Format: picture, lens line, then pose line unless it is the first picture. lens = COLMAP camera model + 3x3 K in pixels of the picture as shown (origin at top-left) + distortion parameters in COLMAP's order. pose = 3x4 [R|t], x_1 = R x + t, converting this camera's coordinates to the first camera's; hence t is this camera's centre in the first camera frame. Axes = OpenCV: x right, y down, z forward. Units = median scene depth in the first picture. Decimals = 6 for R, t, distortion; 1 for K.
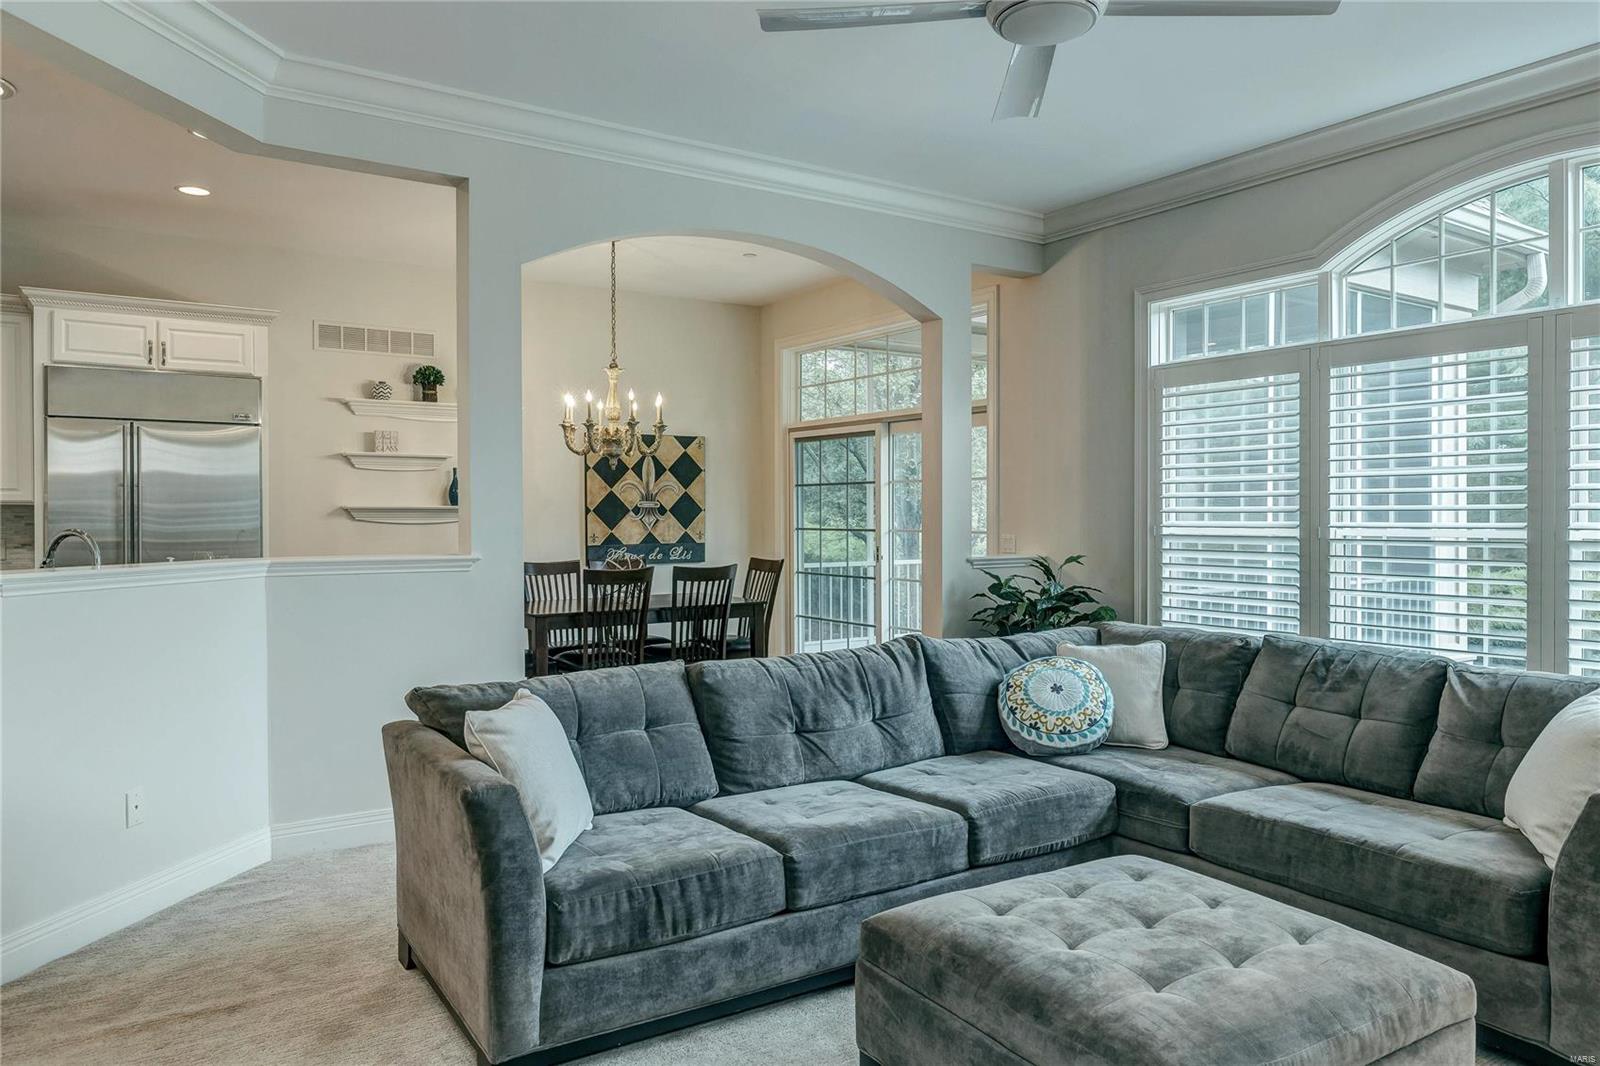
lens RADIAL K [[1096.1, 0, 813.4], [0, 1096.1, 525.2], [0, 0, 1]] dist [-0.002443, -0.001956]
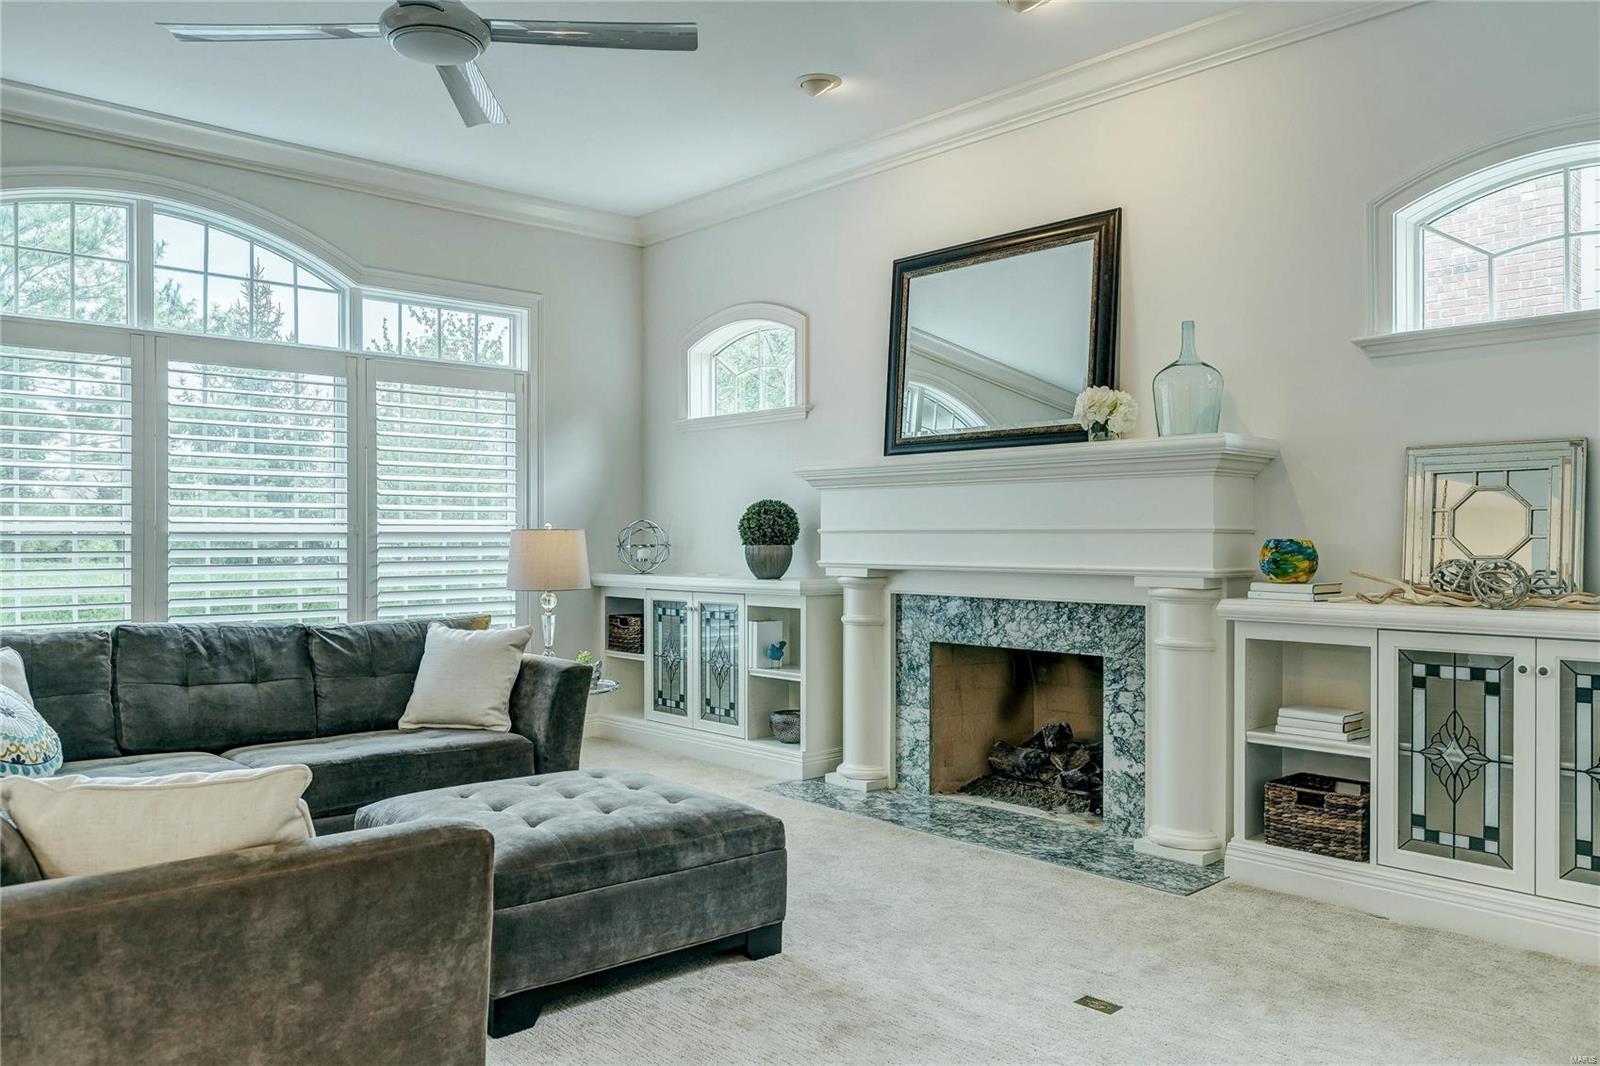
lens RADIAL K [[1151.8, 0, 814.2], [0, 1151.8, 538.4], [0, 0, 1]] dist [-0.001911, 0.000766]
pose [[-0.146113, -0.002442, 0.989265, -0.527250], [0.006953, 0.999970, 0.003495, 0.018642], [-0.989244, 0.007389, -0.146091, 0.417208]]
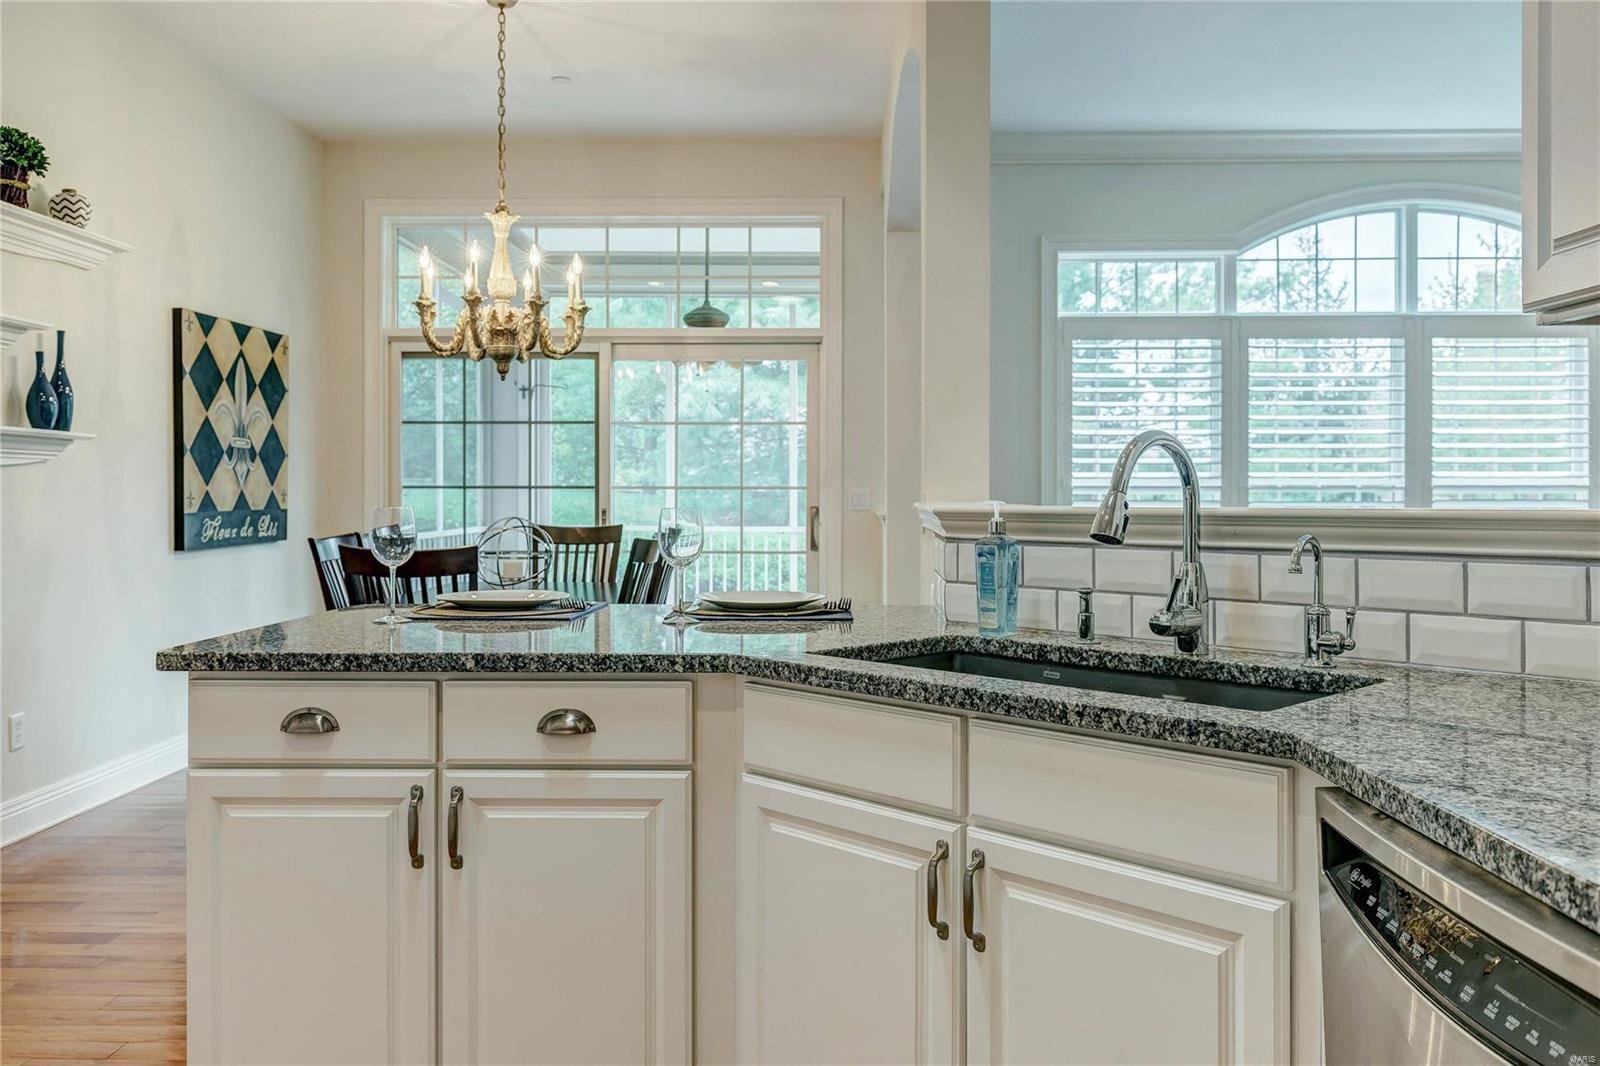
lens RADIAL K [[1107.1, 0, 791.8], [0, 1107.1, 497.0], [0, 0, 1]] dist [-0.011891, 0.001798]
pose [[0.586463, -0.005958, 0.809954, -0.752648], [0.007217, 0.999972, 0.002130, 0.017630], [-0.809944, 0.004597, 0.586489, 0.704416]]
